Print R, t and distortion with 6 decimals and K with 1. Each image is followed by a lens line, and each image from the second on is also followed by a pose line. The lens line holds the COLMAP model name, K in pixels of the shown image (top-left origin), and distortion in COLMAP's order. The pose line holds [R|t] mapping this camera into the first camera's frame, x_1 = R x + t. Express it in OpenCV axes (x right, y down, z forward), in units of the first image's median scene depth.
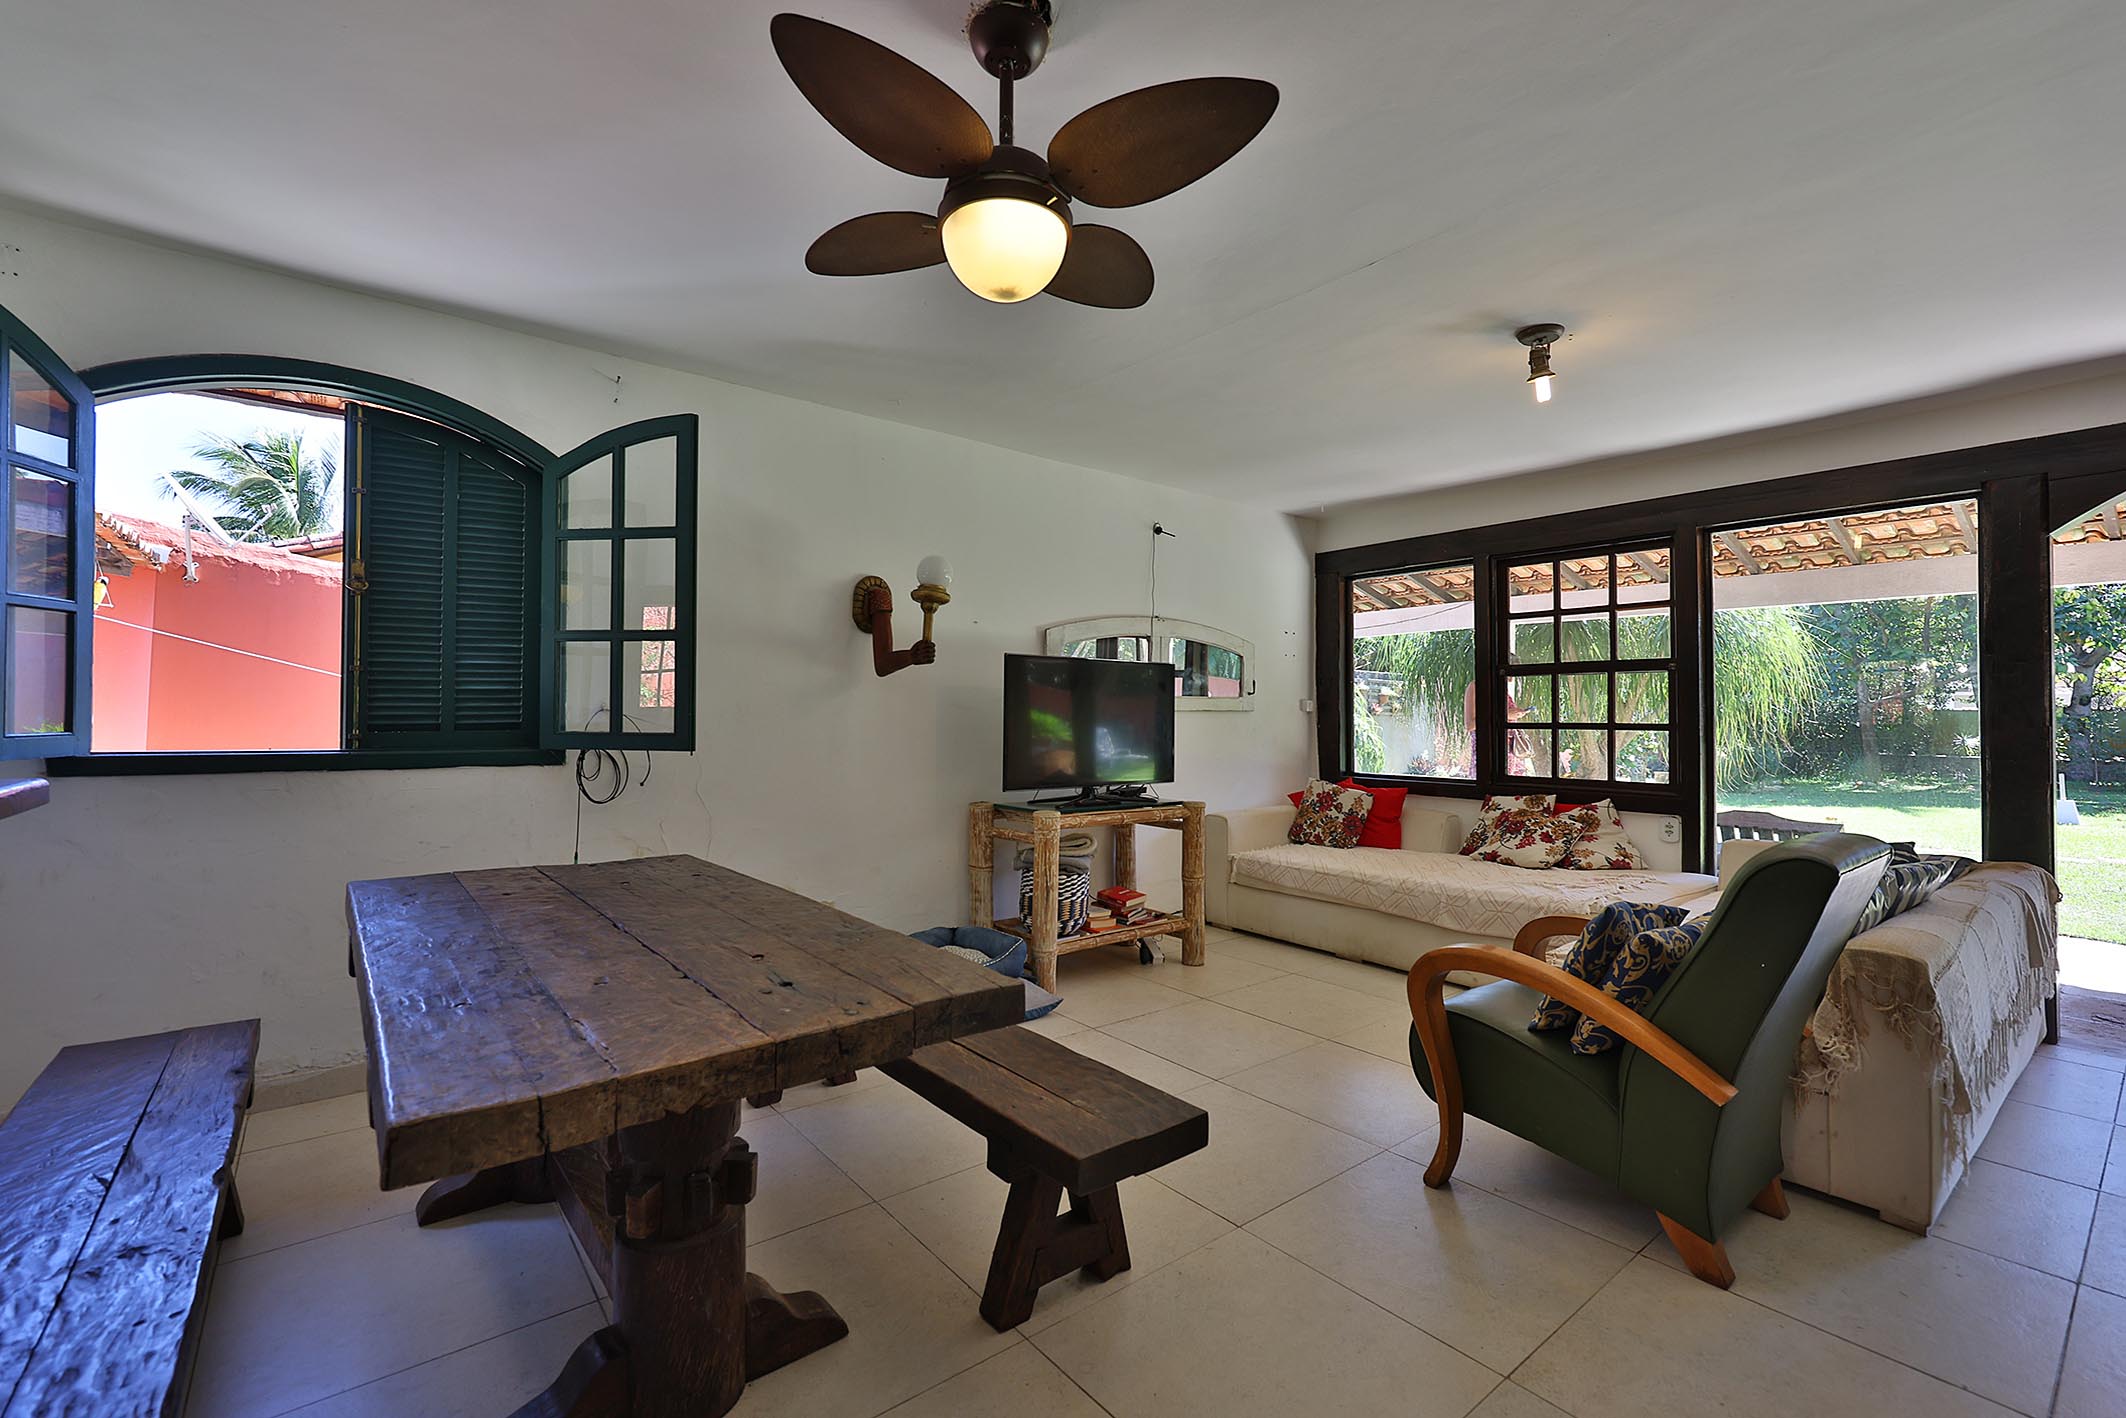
lens RADIAL K [[895.1, 0, 1053.2], [0, 895.1, 704.7], [0, 0, 1]] dist [-0.000382, -0.000011]
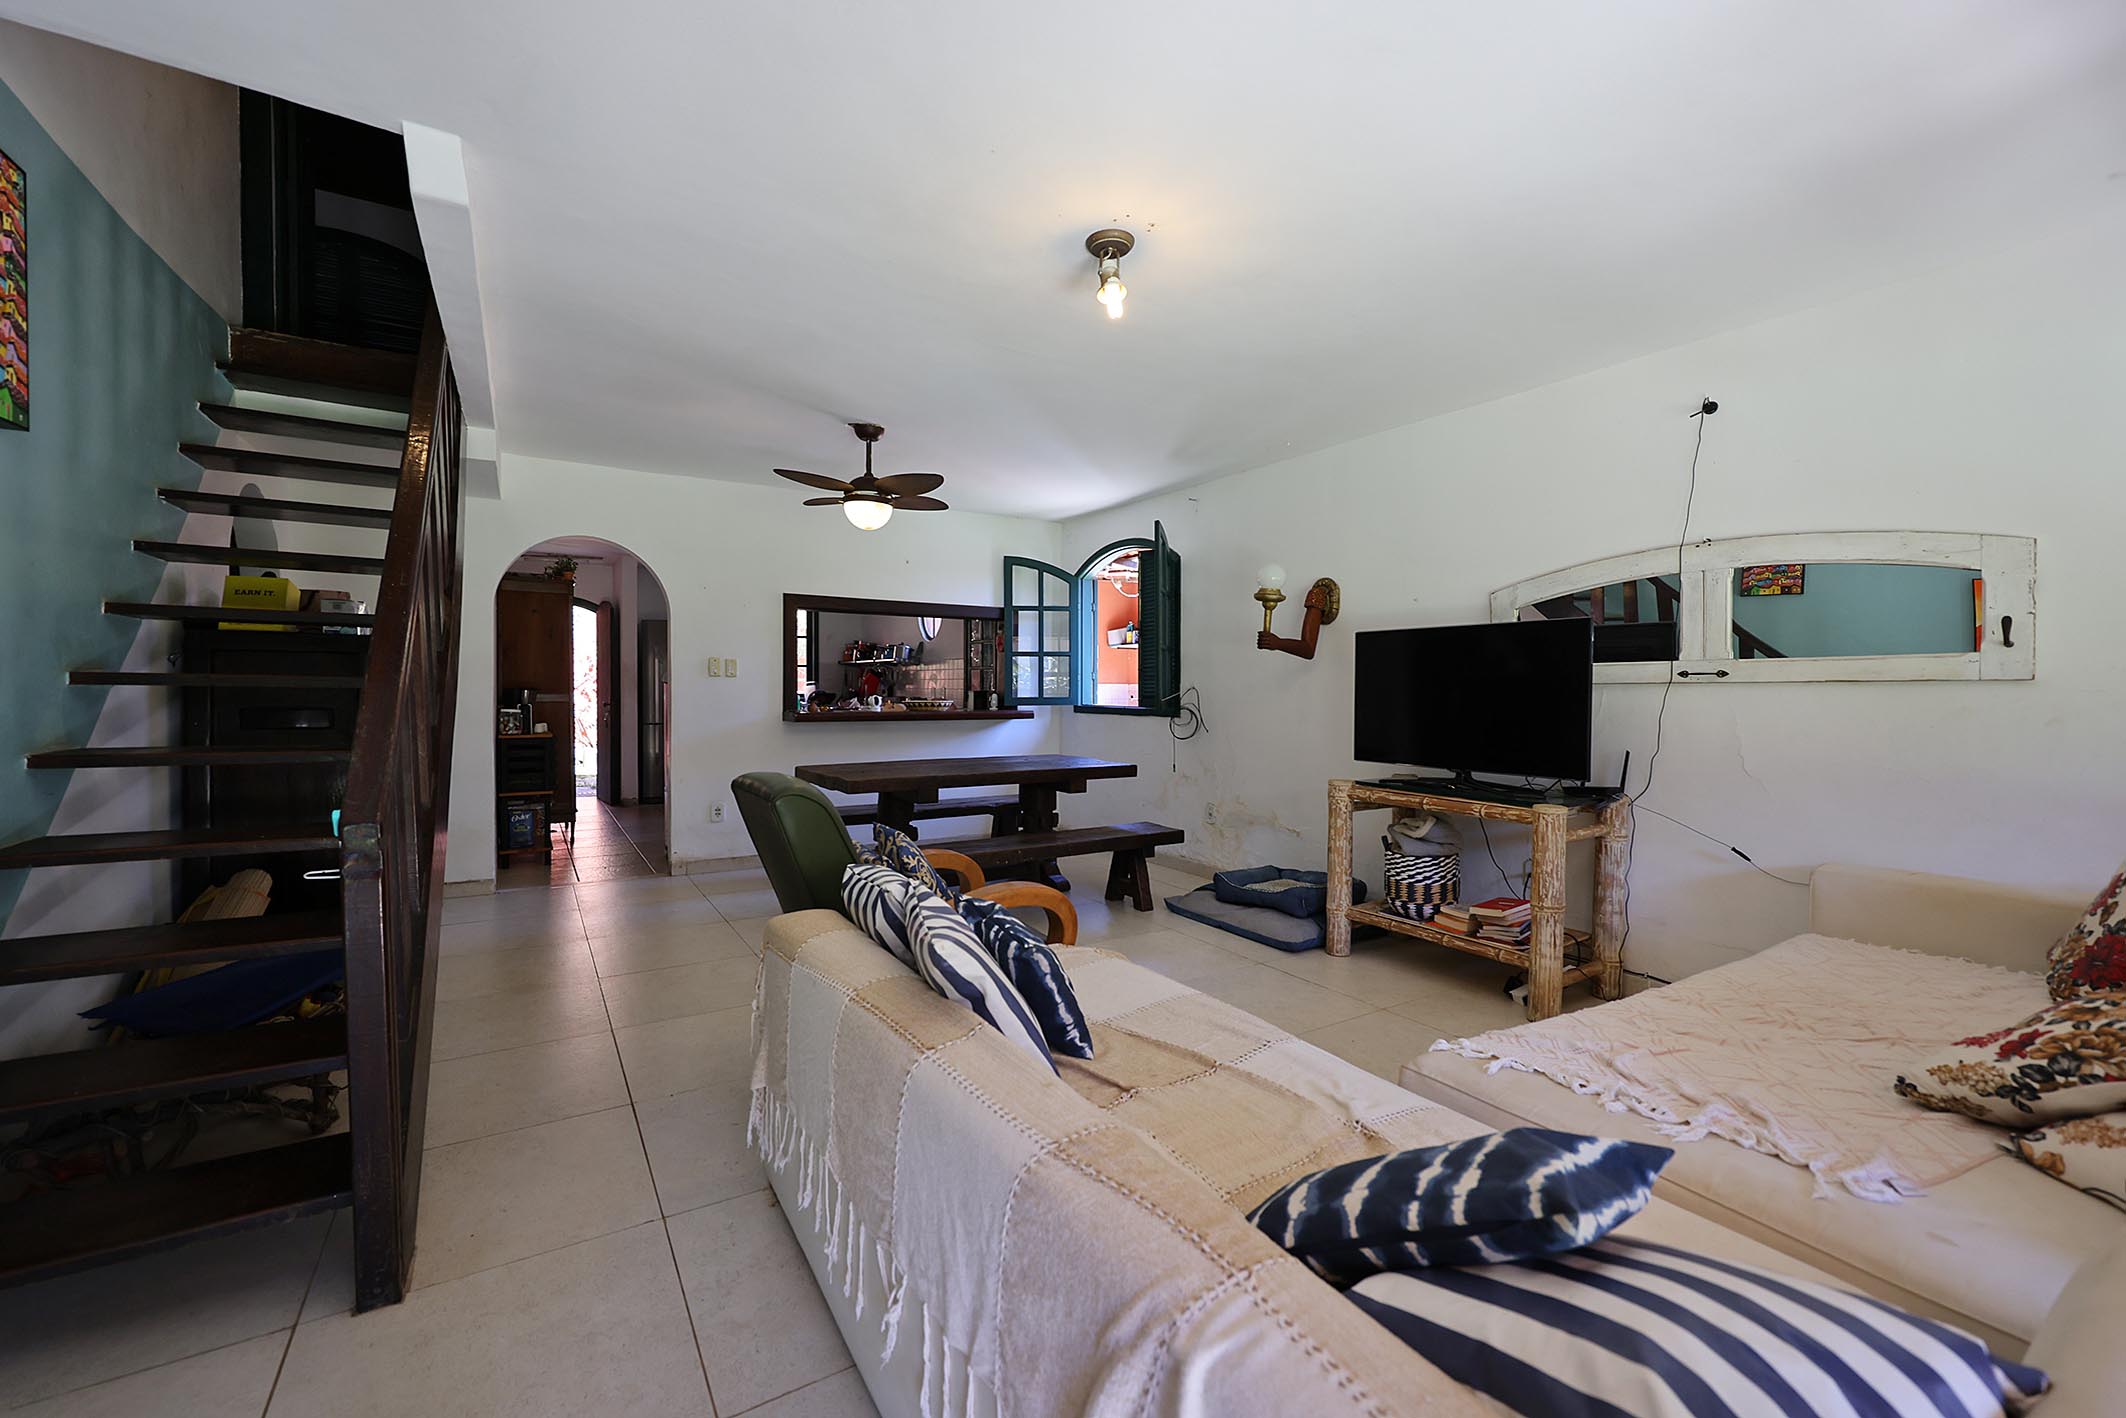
lens RADIAL K [[855.1, 0, 1056.7], [0, 855.1, 709.0], [0, 0, 1]] dist [0.000996, 0.000035]
pose [[-0.112310, 0.018123, -0.993508, 1.396183], [0.003117, 0.999835, 0.017886, 0.019608], [0.993668, -0.001088, -0.112348, 1.057865]]
